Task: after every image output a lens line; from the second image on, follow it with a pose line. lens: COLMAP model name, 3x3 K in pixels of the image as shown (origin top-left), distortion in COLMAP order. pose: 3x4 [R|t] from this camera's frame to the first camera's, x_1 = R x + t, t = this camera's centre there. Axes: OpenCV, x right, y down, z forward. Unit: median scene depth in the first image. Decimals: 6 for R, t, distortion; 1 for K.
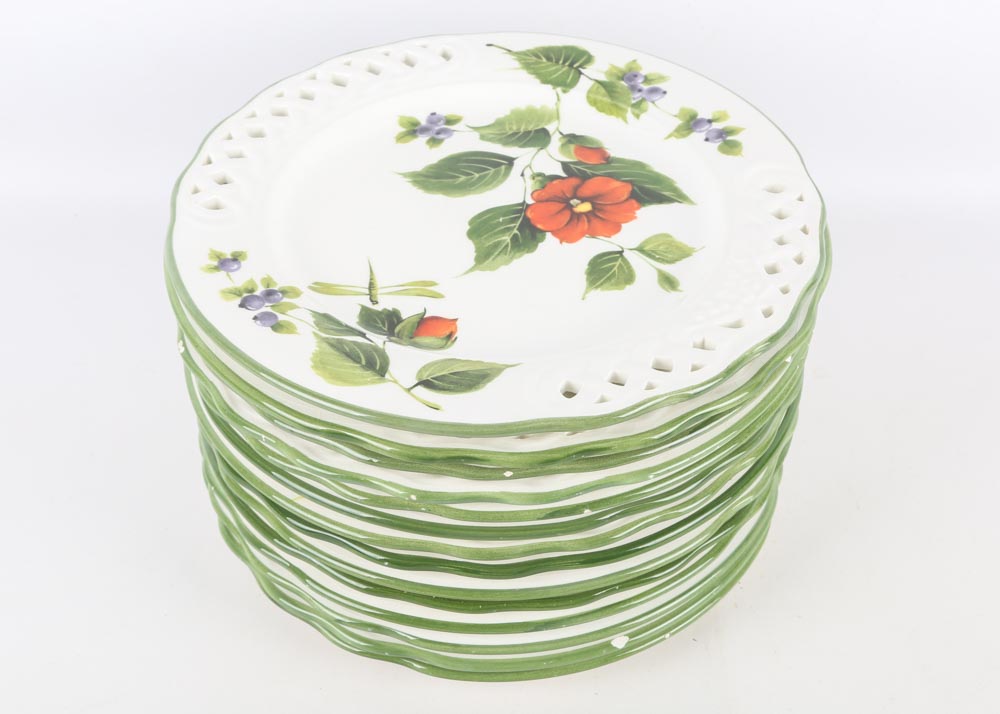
lens RADIAL K [[1314.0, 0, 508.1], [0, 1314.0, 348.8], [0, 0, 1]] dist [-0.028196, 0.000000]
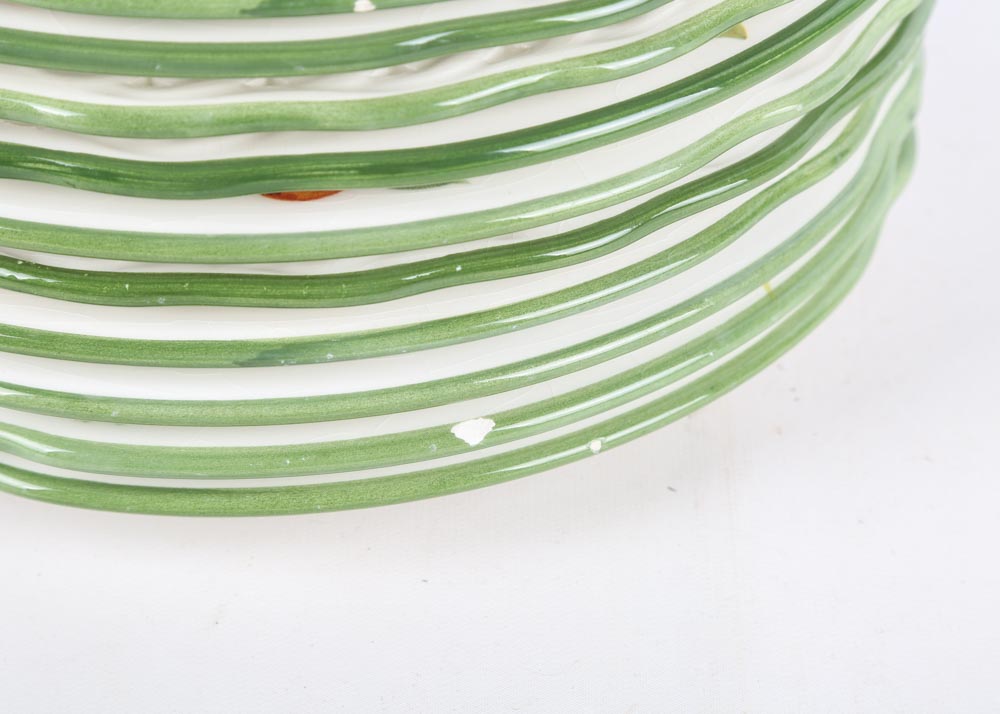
lens RADIAL K [[2667.1, 0, 472.3], [0, 2667.1, 346.2], [0, 0, 1]] dist [0.278809, 0.000000]
pose [[0.998159, 0.043496, -0.042274, 0.124512], [-0.046542, 0.996174, -0.073967, 0.269528], [0.038895, 0.075799, 0.996364, 0.147641]]
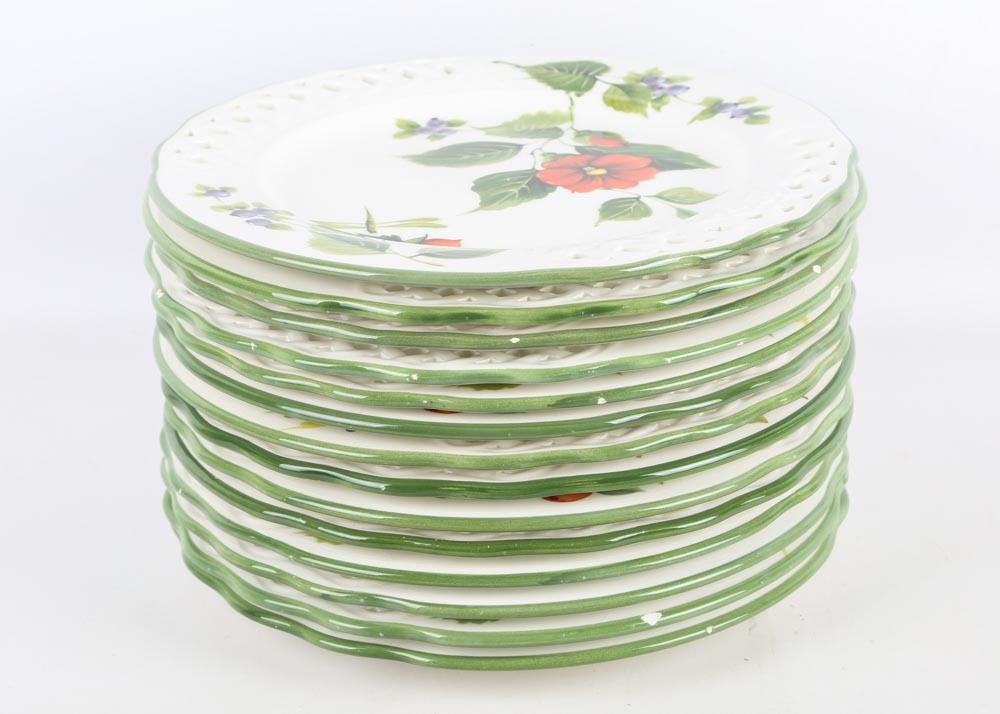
lens RADIAL K [[2111.0, 0, 517.8], [0, 2111.0, 336.5], [0, 0, 1]] dist [0.229581, 0.000000]
pose [[0.999759, -0.018271, -0.012149, 0.018409], [0.013132, 0.941840, -0.335805, 0.533945], [0.017578, 0.335564, 0.941853, -0.385641]]
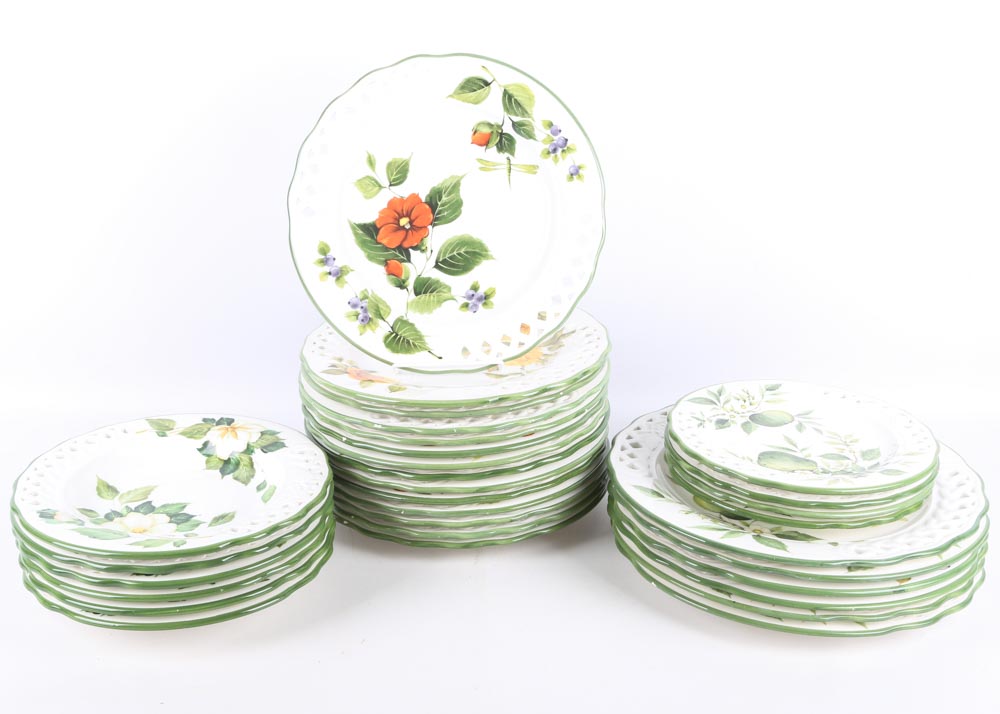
lens RADIAL K [[1332.8, 0, 486.7], [0, 1332.8, 370.6], [0, 0, 1]] dist [0.076305, 0.000000]
pose [[-0.996357, -0.084744, -0.009576, -0.073650], [0.054493, -0.718985, 0.692886, -1.799093], [-0.065602, 0.689840, 0.720984, -0.347528]]
